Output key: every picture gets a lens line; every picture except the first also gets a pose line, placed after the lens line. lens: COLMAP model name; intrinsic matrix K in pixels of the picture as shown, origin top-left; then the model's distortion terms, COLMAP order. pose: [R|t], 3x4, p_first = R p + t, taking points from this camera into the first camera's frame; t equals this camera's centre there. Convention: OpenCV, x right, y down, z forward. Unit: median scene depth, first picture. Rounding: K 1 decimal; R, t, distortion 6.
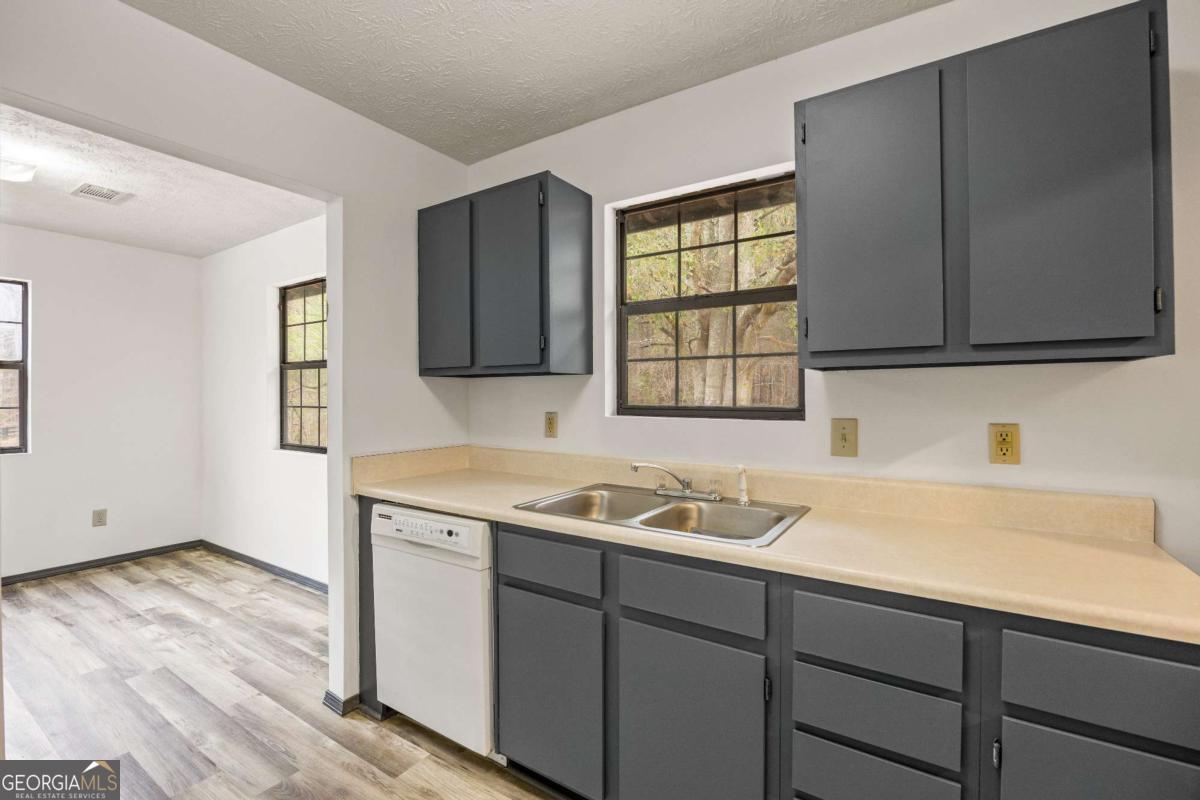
lens RADIAL K [[527.1, 0, 602.4], [0, 527.1, 392.8], [0, 0, 1]] dist [0.000216, 0.000002]
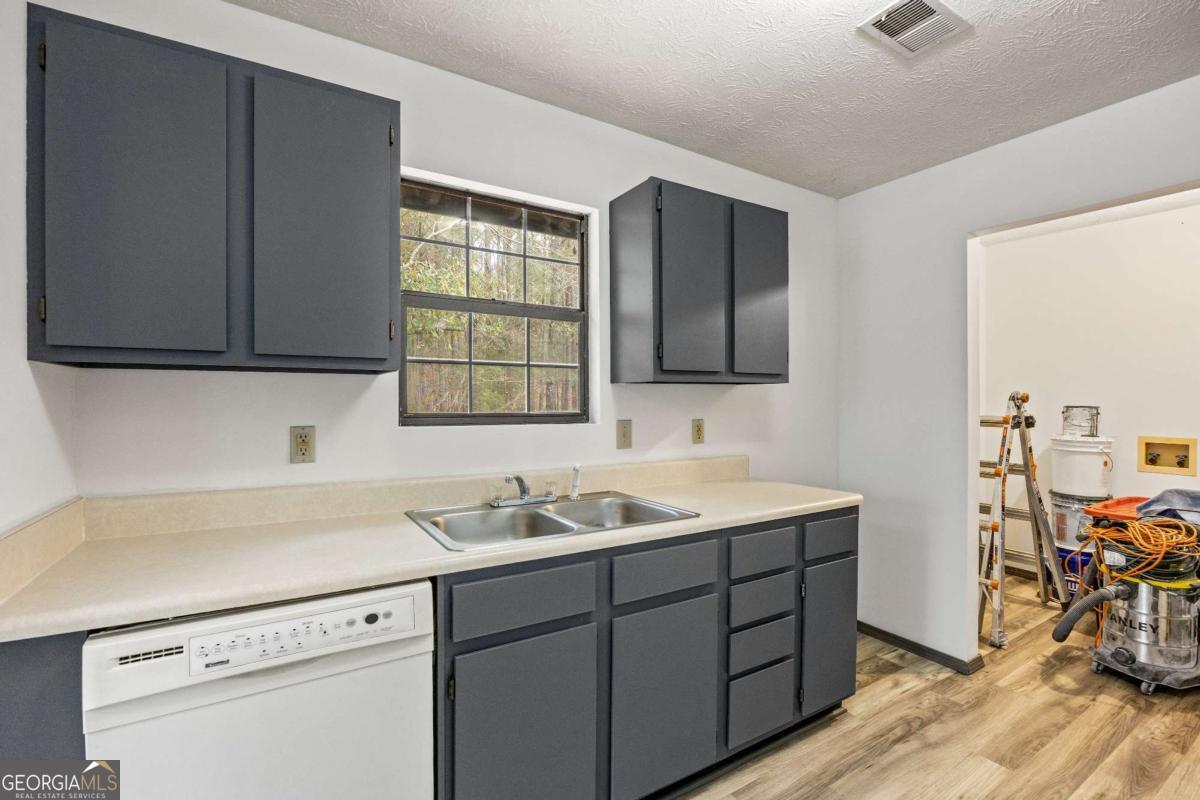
lens RADIAL K [[527.0, 0, 600.0], [0, 527.0, 400.0], [0, 0, 1]] dist [-0.001901, -0.000260]
pose [[0.437459, 0.003827, 0.899230, -0.727810], [-0.006944, 0.999976, -0.000877, 0.000349], [-0.899211, -0.005860, 0.437475, 0.464661]]
